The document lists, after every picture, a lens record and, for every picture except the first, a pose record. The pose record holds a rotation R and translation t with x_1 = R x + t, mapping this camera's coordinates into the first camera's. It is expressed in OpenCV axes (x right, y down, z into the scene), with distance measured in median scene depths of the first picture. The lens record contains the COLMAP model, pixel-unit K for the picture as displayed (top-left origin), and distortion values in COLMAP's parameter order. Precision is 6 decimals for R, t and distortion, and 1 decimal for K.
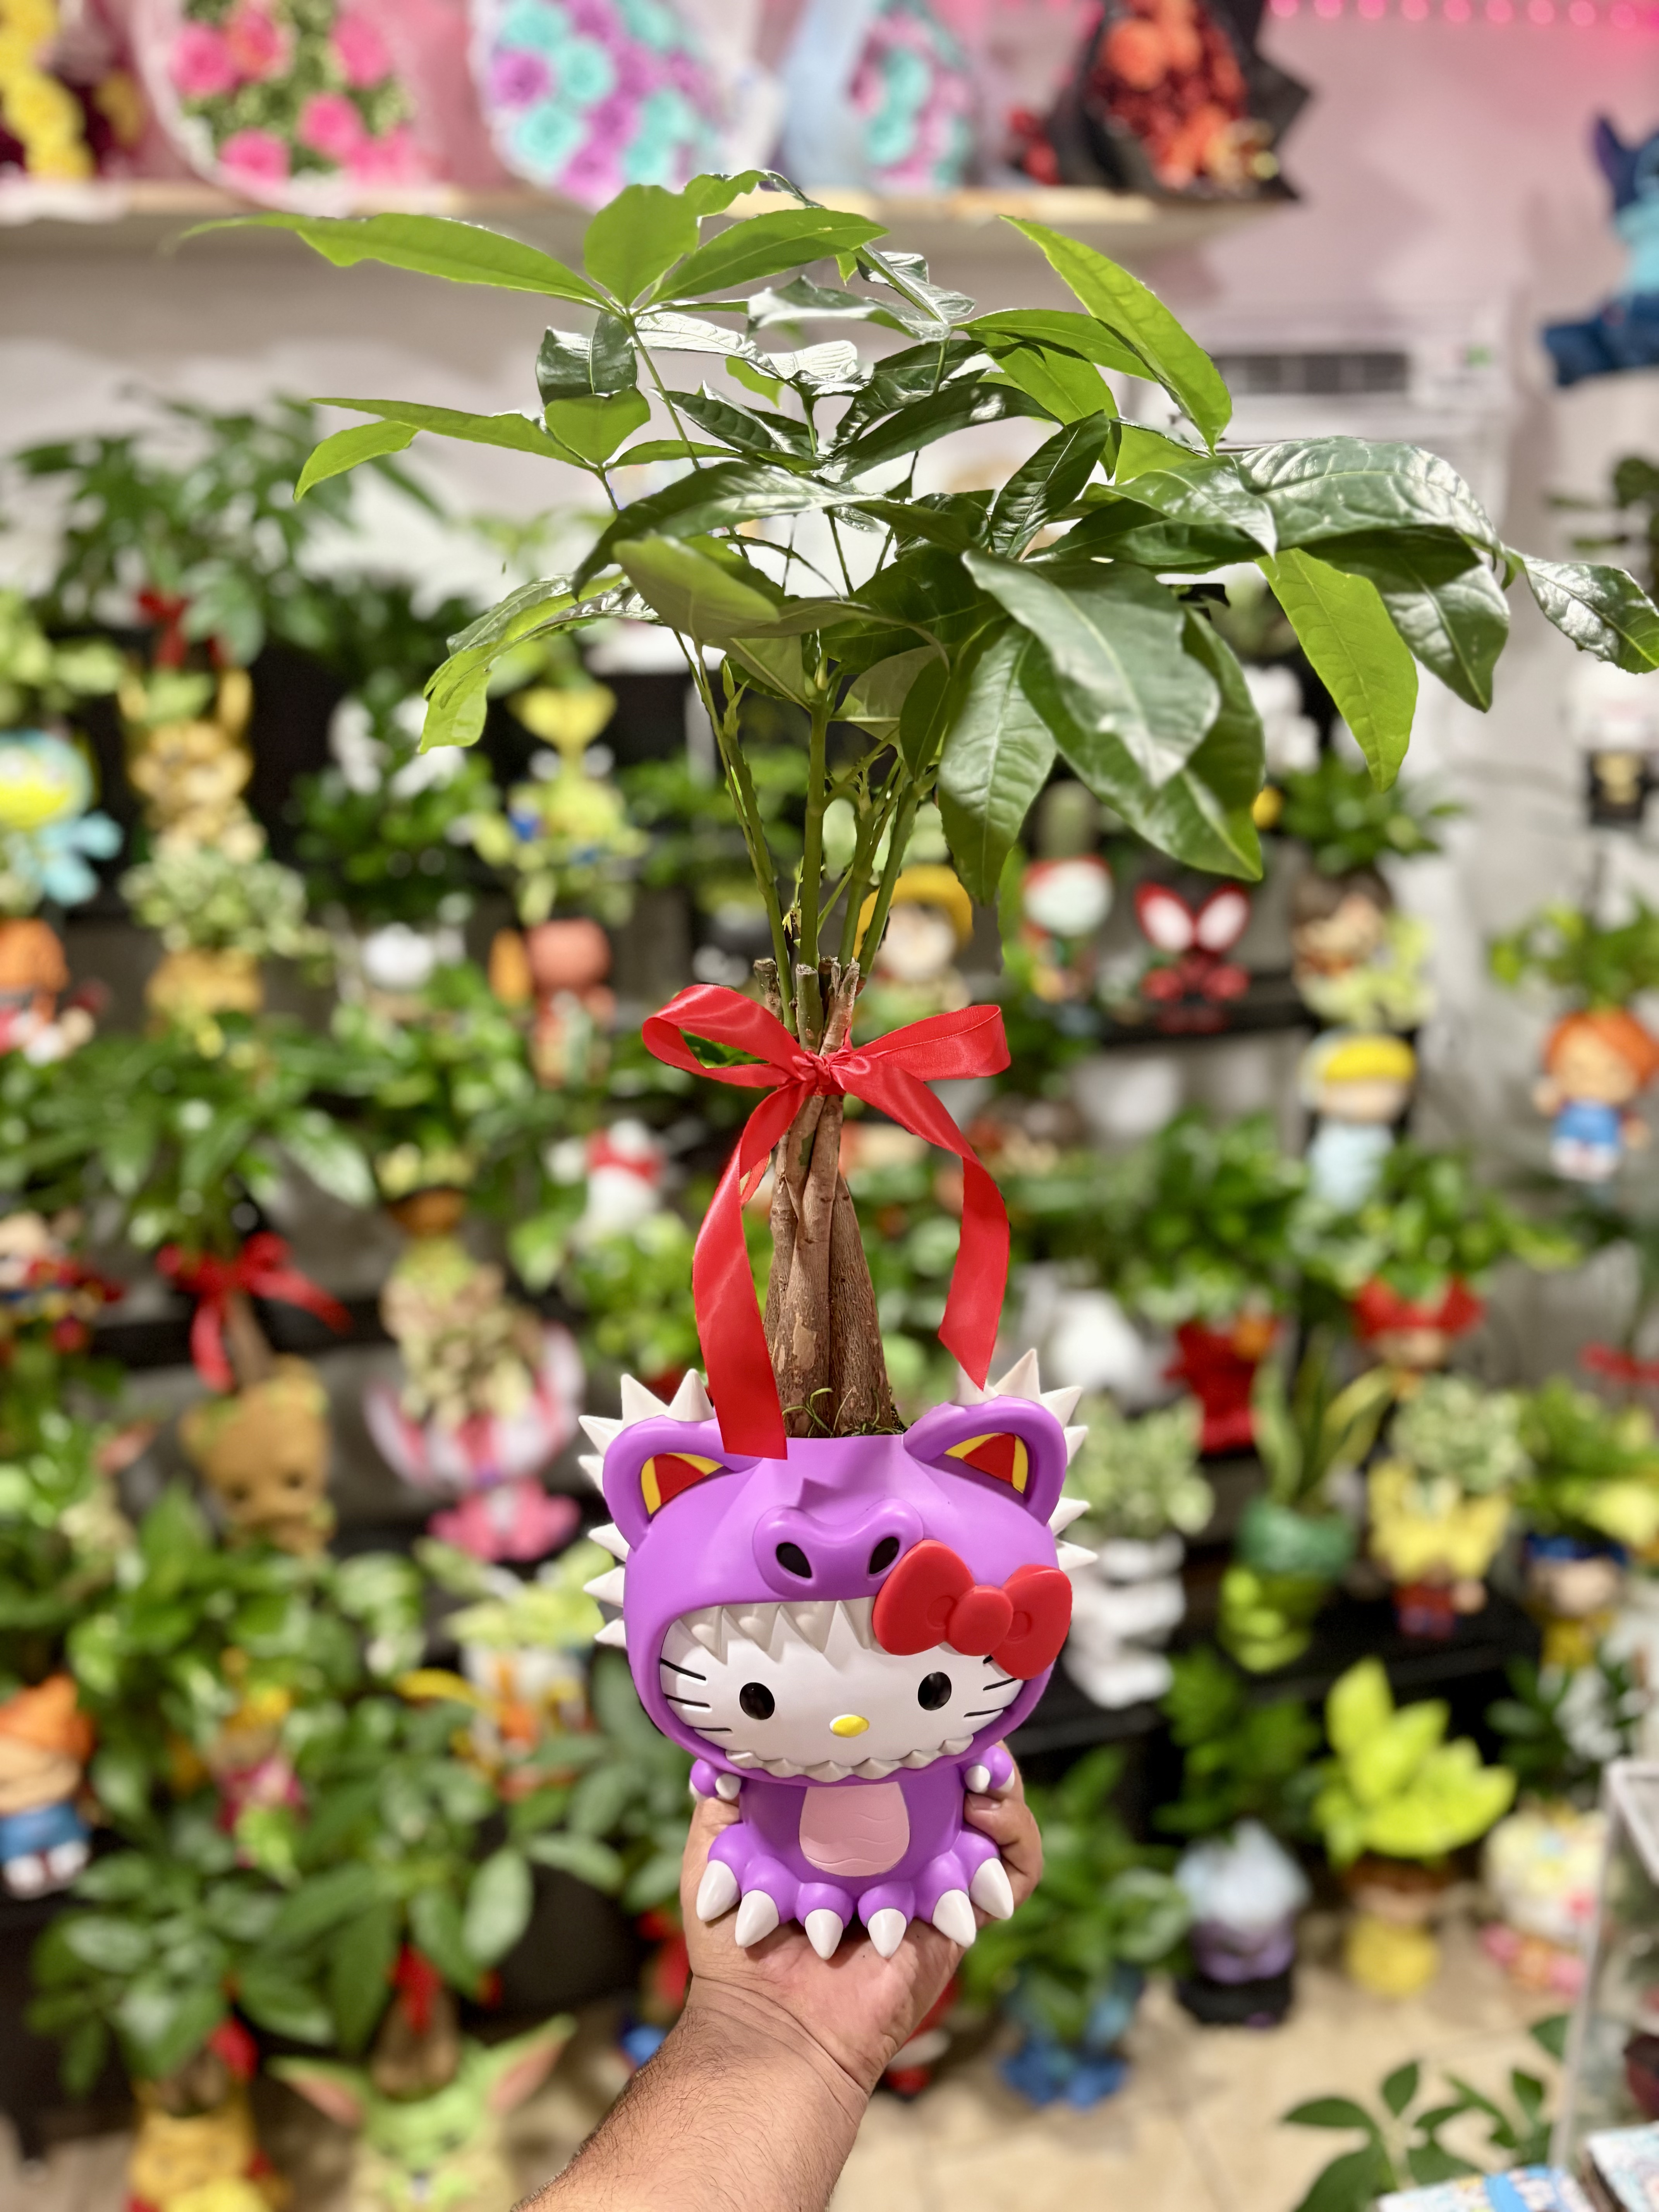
lens RADIAL K [[1704.1, 0, 834.2], [0, 1704.1, 1118.0], [0, 0, 1]] dist [0.020030, -0.035027]
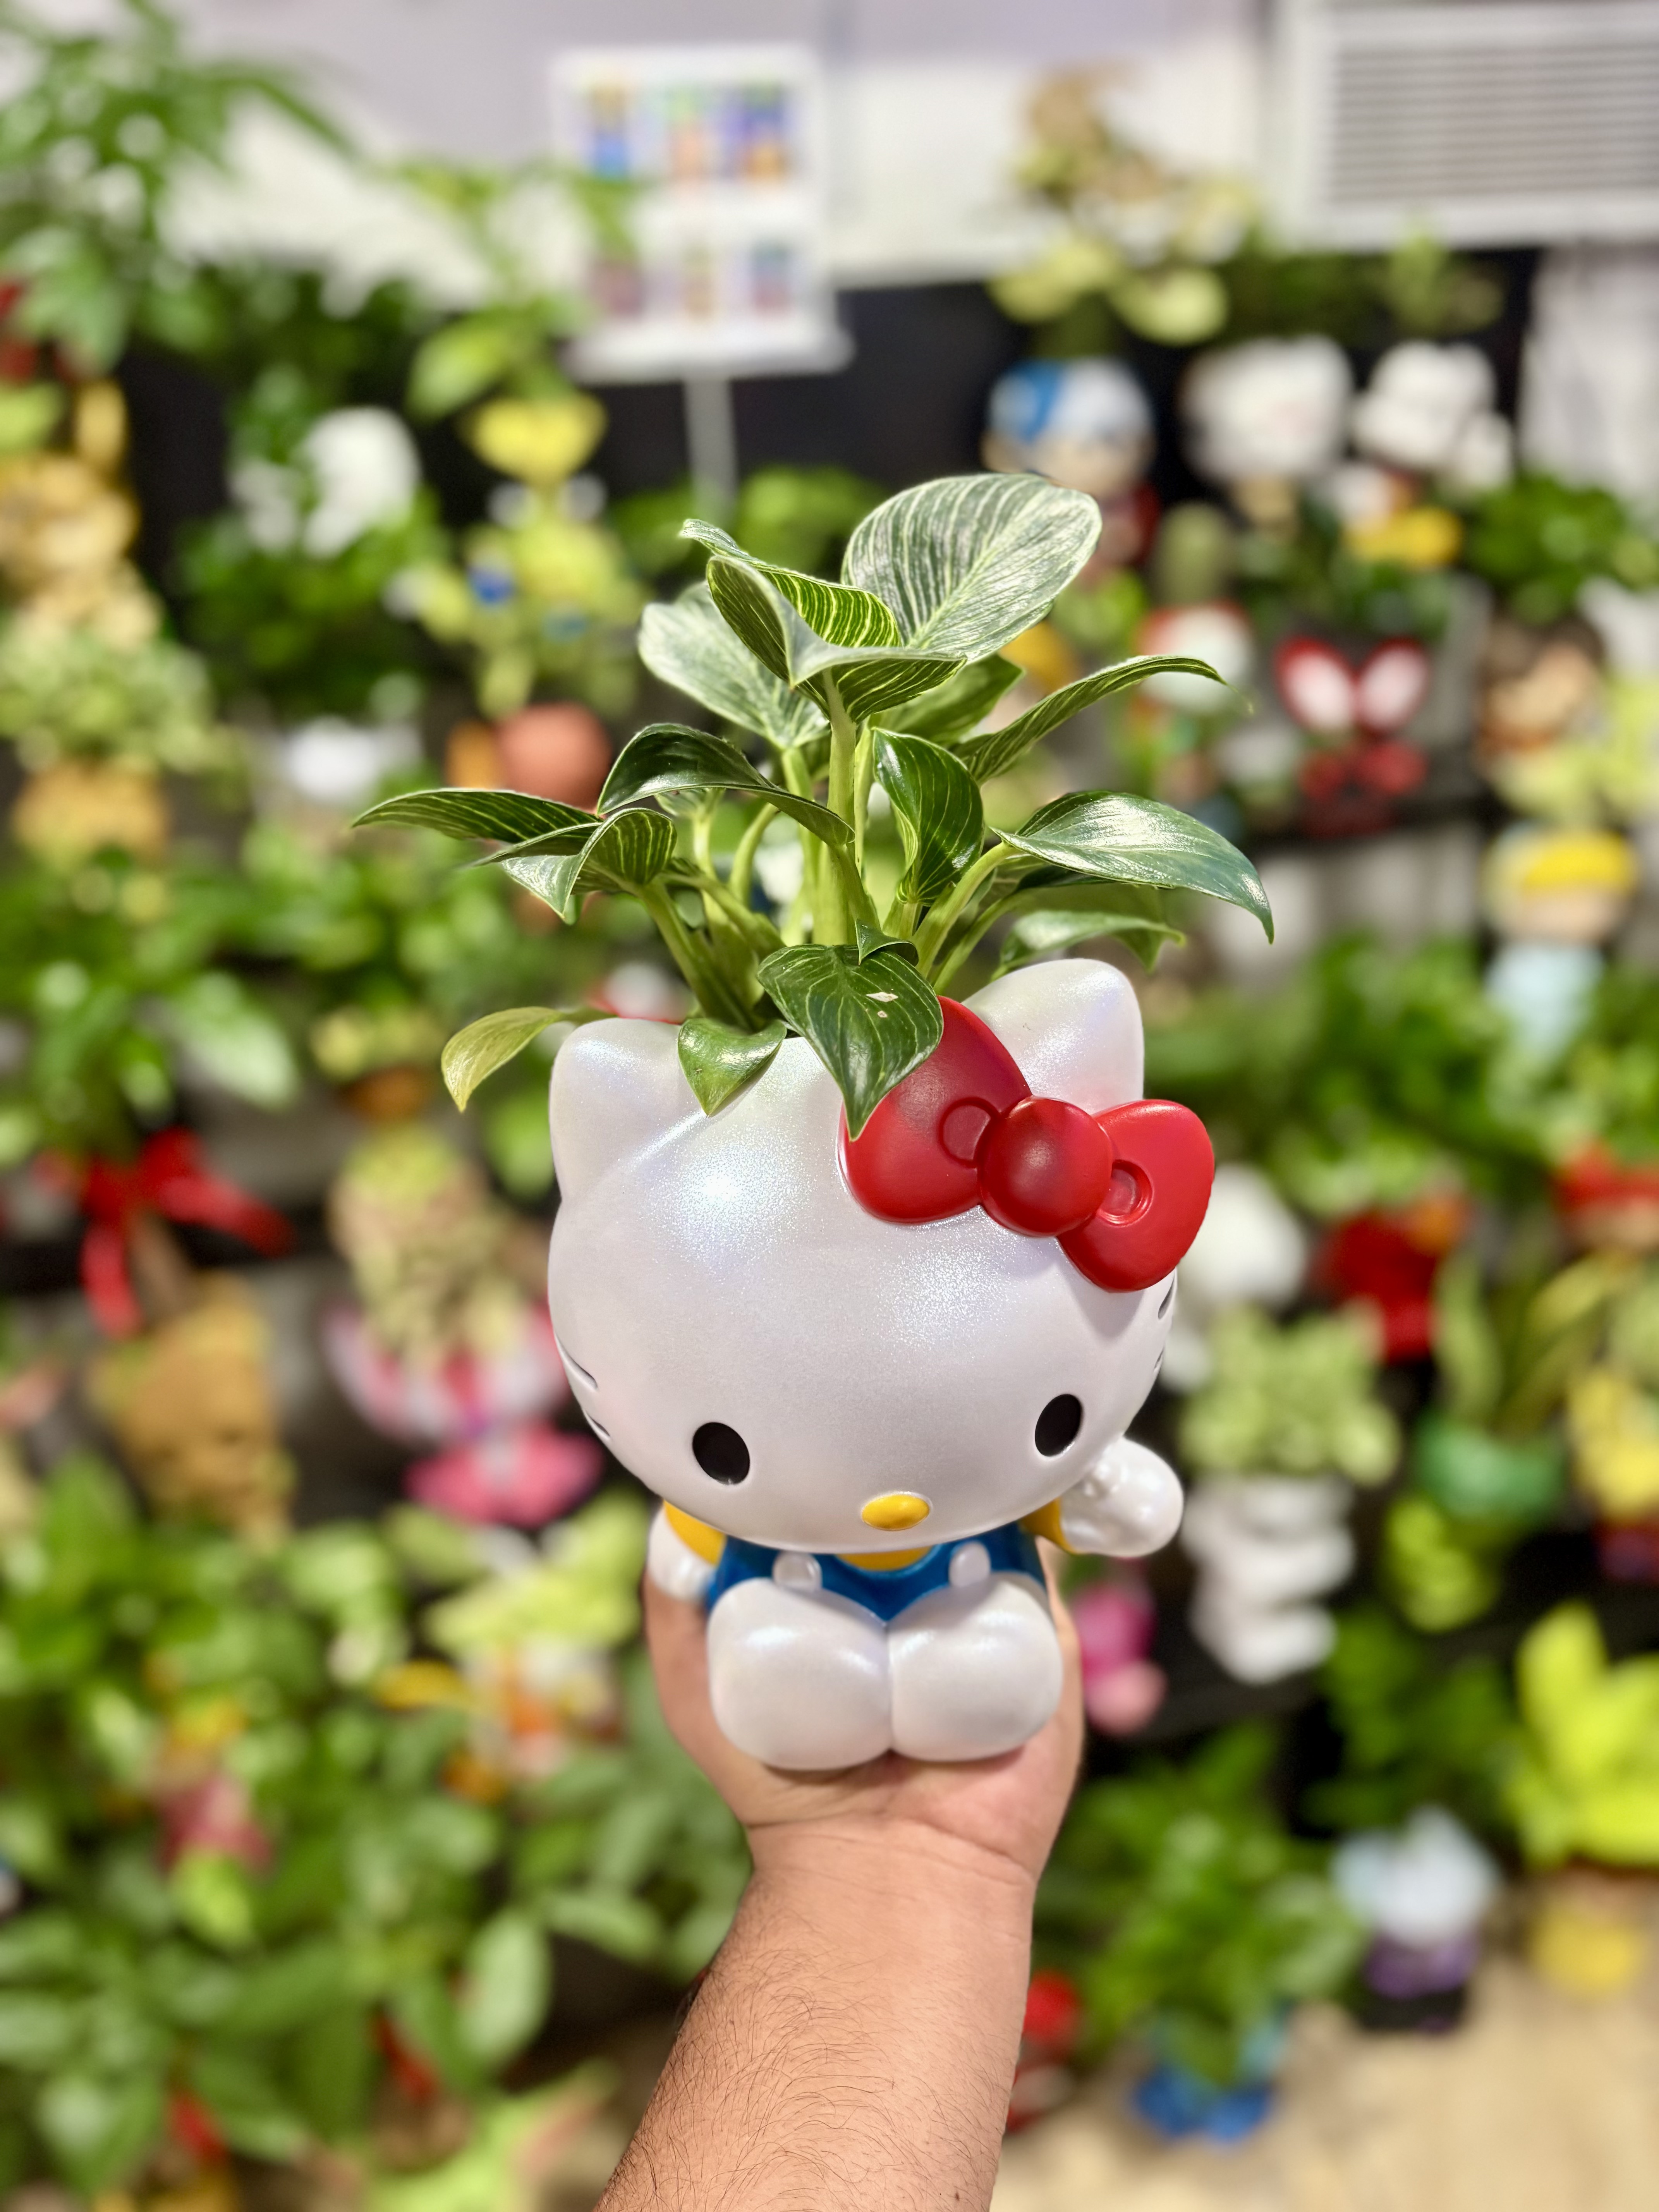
lens RADIAL K [[1704.1, 0, 825.3], [0, 1704.1, 1115.6], [0, 0, 1]] dist [0.020030, -0.035027]
pose [[0.999329, -0.023004, -0.028507, -0.014403], [0.026092, 0.993234, 0.113163, -0.018607], [0.025711, -0.113831, 0.993167, 0.221912]]
